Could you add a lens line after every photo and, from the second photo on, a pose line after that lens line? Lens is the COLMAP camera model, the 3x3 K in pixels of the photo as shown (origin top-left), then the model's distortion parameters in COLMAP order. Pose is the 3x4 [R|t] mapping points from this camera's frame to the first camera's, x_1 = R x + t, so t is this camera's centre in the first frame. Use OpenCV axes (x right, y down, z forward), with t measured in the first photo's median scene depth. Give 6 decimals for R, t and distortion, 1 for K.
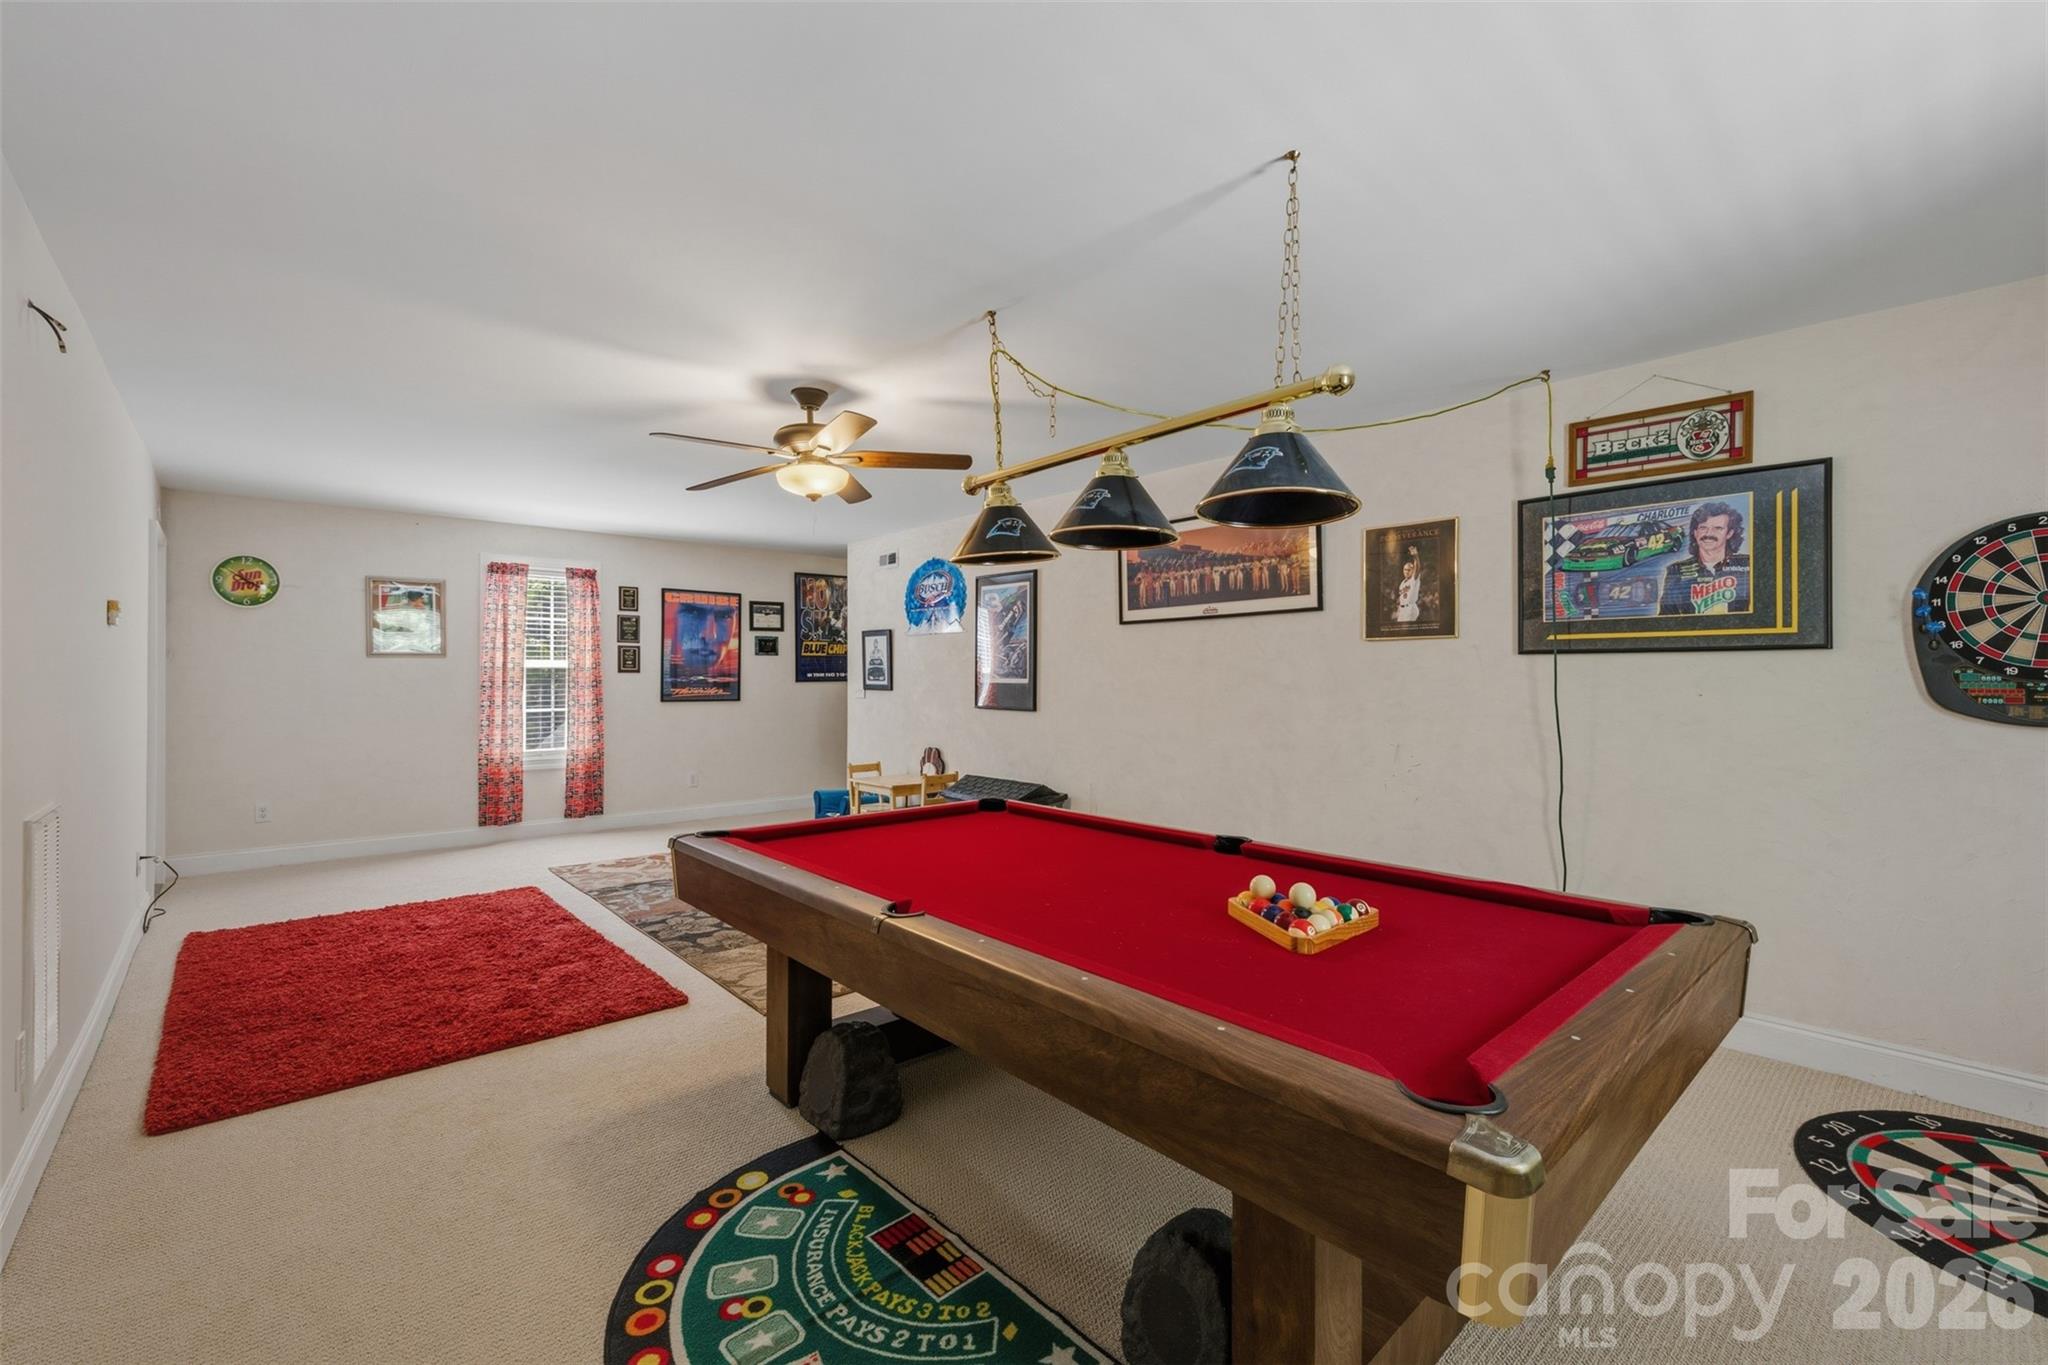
lens RADIAL K [[873.4, 0, 1021.6], [0, 873.4, 678.2], [0, 0, 1]] dist [0.003710, -0.001141]
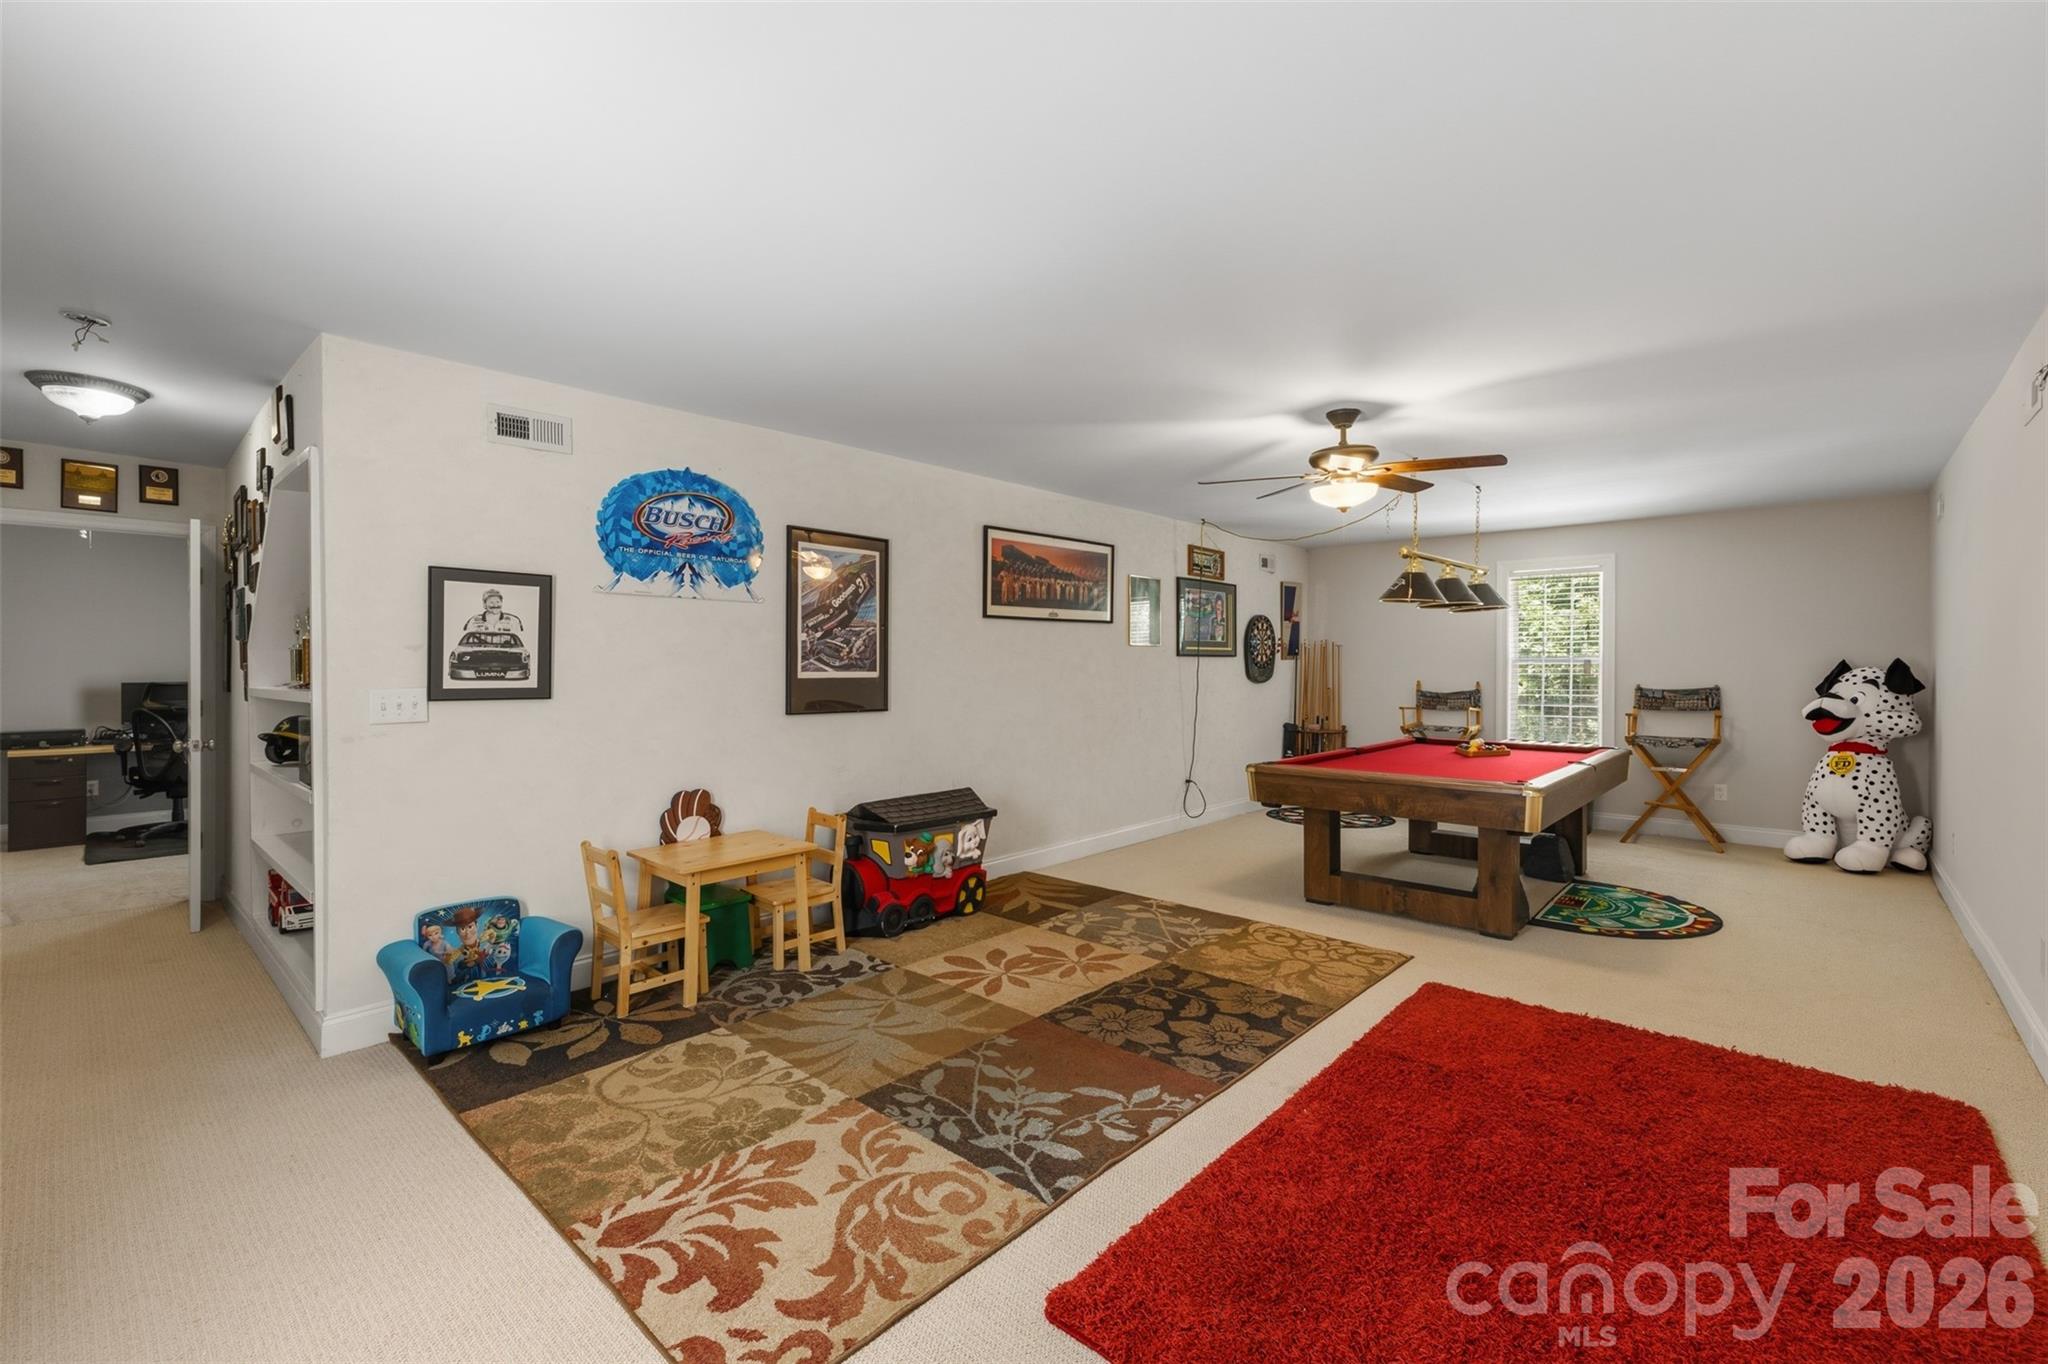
lens RADIAL K [[873.4, 0, 1020.5], [0, 873.4, 669.6], [0, 0, 1]] dist [0.003710, -0.001141]
pose [[-0.107292, -0.008251, 0.994193, -0.817182], [-0.000119, 0.999966, 0.008286, -0.008099], [-0.994228, 0.000771, -0.107289, 0.959251]]
